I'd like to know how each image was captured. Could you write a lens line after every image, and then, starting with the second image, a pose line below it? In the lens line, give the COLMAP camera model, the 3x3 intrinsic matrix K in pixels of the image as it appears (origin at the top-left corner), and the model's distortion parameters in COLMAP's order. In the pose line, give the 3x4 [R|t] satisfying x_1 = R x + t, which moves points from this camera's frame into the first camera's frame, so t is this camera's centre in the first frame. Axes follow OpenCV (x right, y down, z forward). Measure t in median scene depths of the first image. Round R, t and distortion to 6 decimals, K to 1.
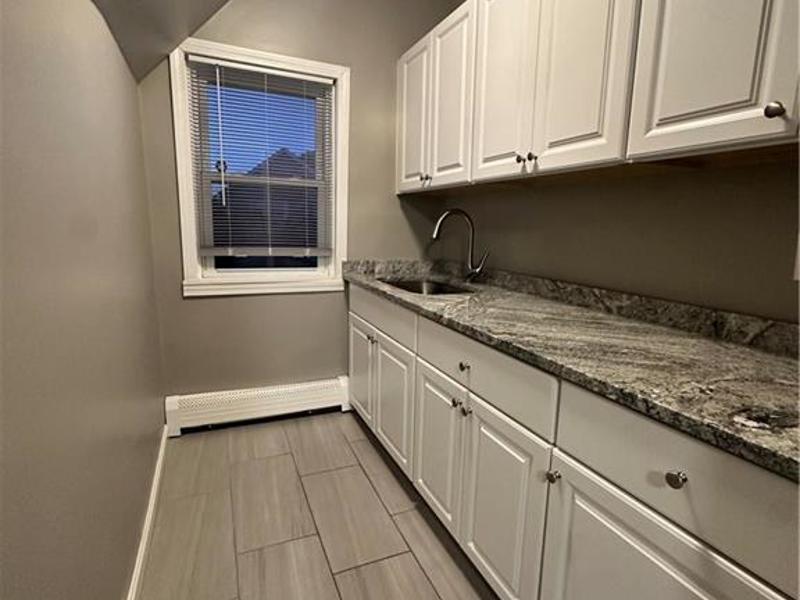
lens RADIAL K [[431.5, 0, 402.8], [0, 431.5, 299.3], [0, 0, 1]] dist [0.005728, -0.001670]
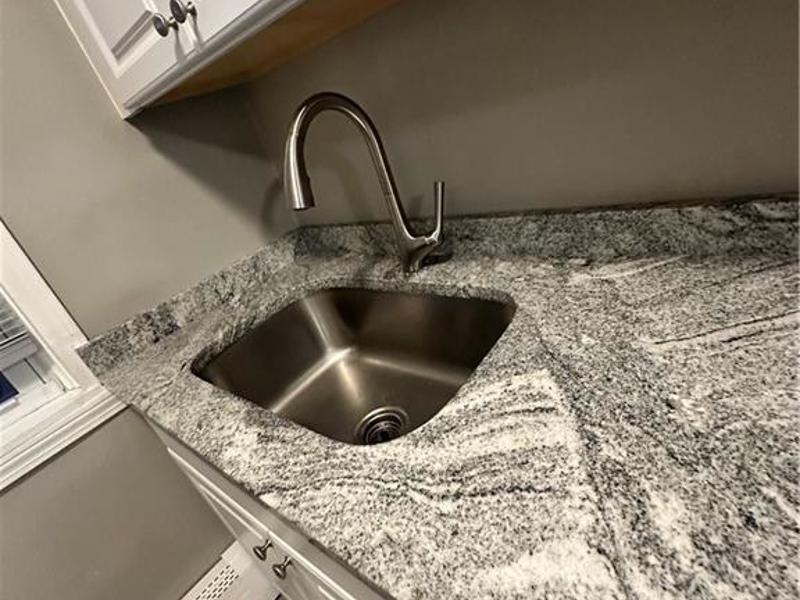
lens RADIAL K [[431.5, 0, 396.2], [0, 431.5, 298.1], [0, 0, 1]] dist [0.005728, -0.001670]
pose [[0.847131, -0.461829, 0.262839, 0.015604], [0.394157, 0.877847, 0.272076, -0.125072], [-0.356384, -0.126884, 0.925684, 0.588789]]
